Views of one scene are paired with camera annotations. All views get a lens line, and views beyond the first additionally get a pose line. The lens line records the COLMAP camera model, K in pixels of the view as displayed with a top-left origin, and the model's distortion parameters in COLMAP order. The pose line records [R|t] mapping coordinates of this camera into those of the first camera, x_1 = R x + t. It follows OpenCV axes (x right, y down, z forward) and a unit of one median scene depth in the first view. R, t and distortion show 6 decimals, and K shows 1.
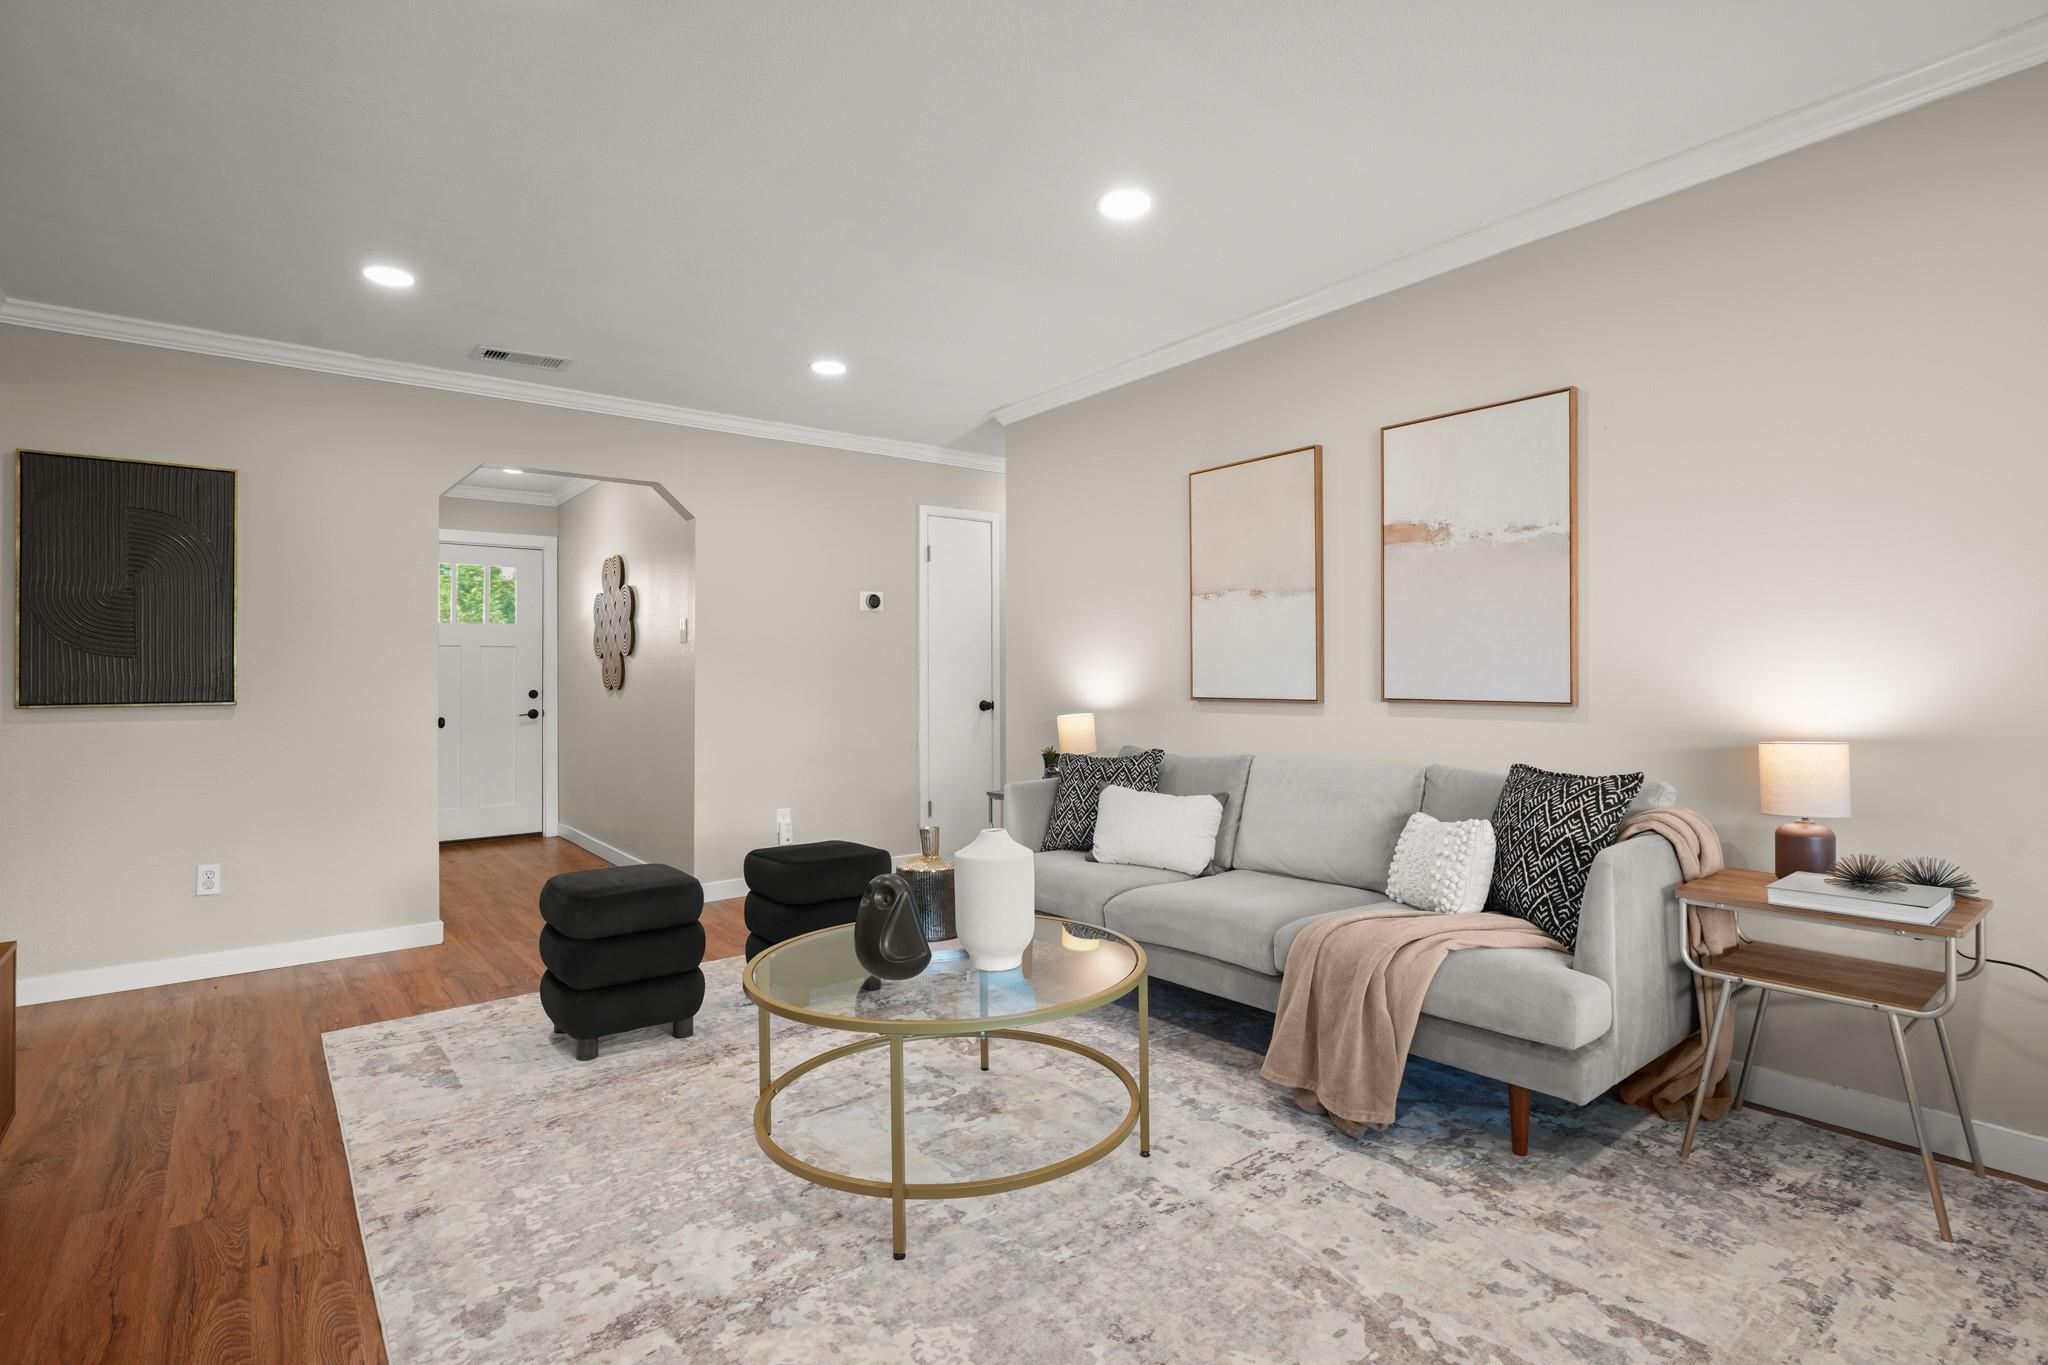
lens RADIAL K [[986.8, 0, 1024.2], [0, 986.8, 686.6], [0, 0, 1]] dist [-0.002543, 0.000226]
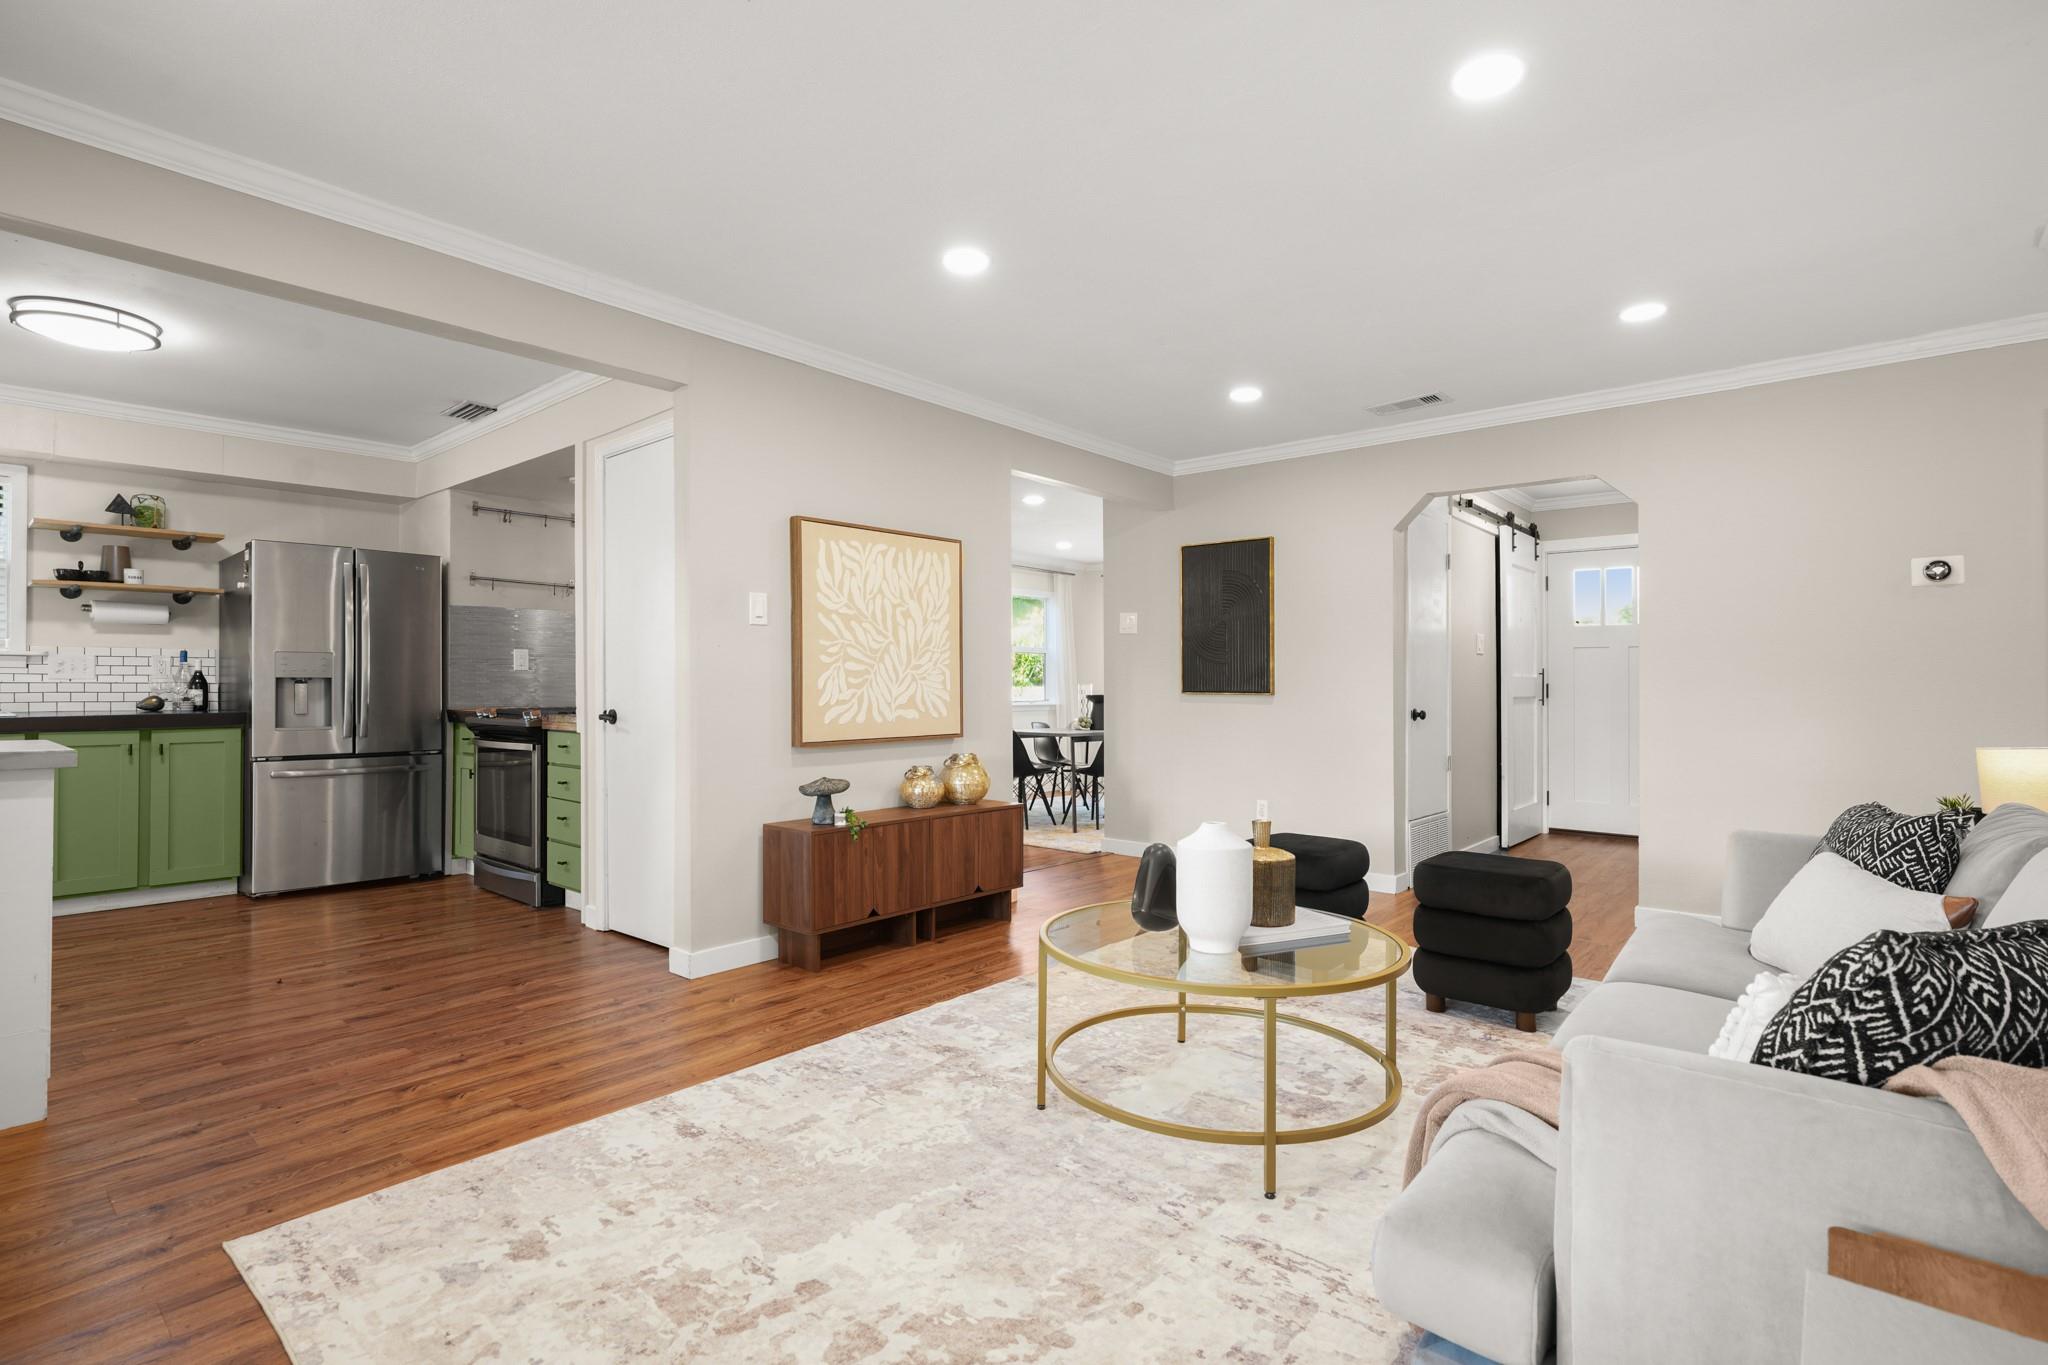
lens RADIAL K [[986.8, 0, 1032.0], [0, 986.8, 689.8], [0, 0, 1]] dist [-0.002543, 0.000226]
pose [[0.189995, 0.018262, -0.981615, 0.788400], [-0.013574, 0.999780, 0.015972, -0.010325], [0.981691, 0.010289, 0.190201, 0.481725]]
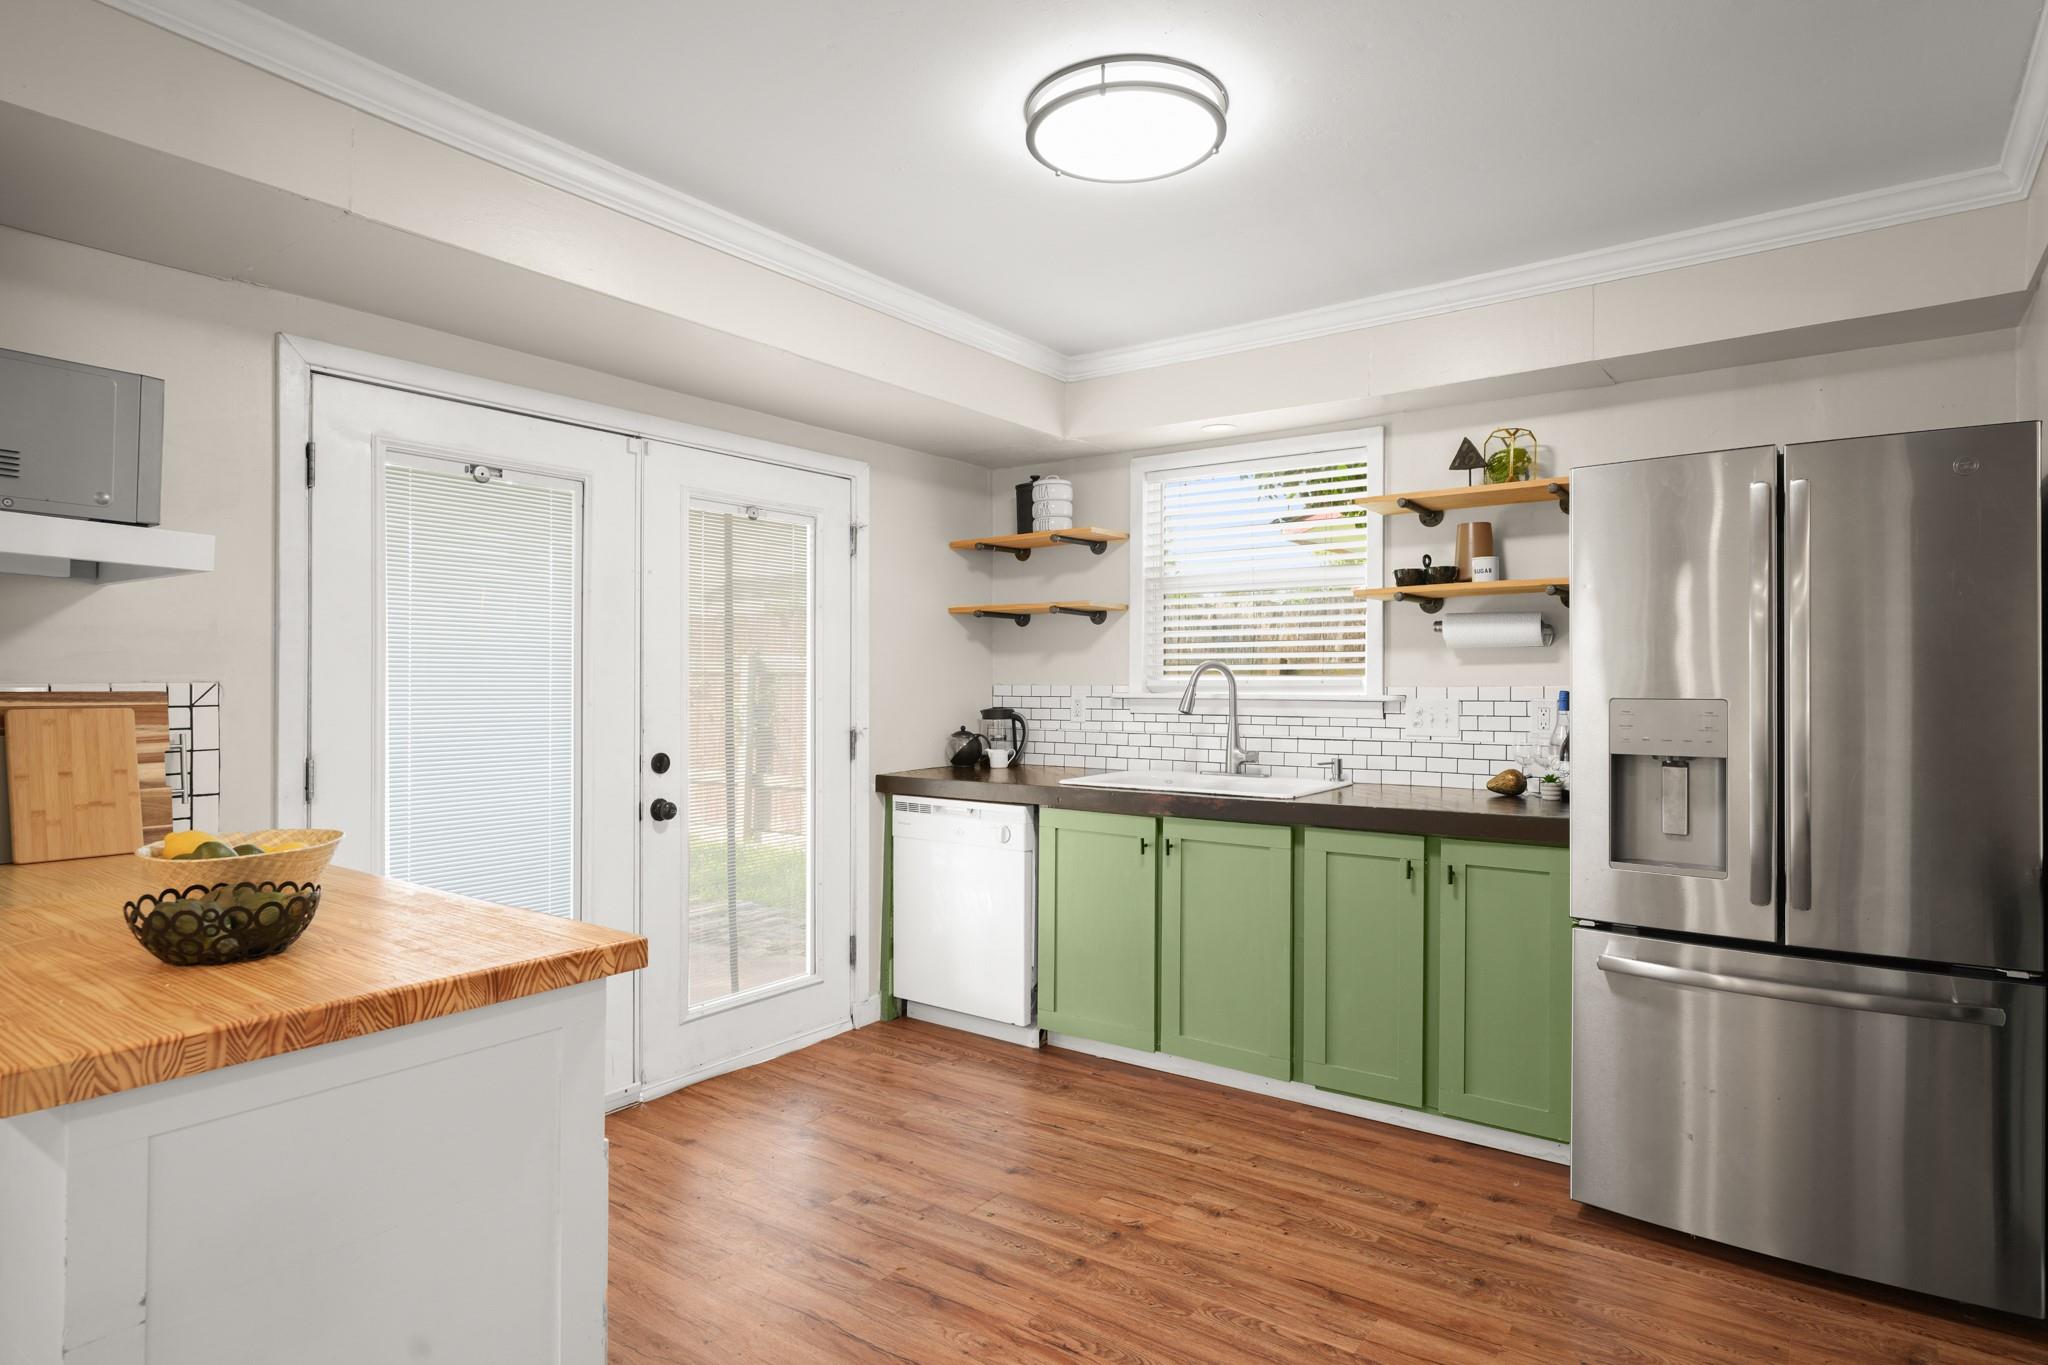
lens RADIAL K [[1122.2, 0, 1025.1], [0, 1122.2, 679.2], [0, 0, 1]] dist [0.000371, 0.000015]
pose [[-0.961128, 0.012213, -0.275833, -0.448458], [0.010146, 0.999909, 0.008922, -0.061197], [0.275917, 0.005777, -0.961164, 0.260146]]
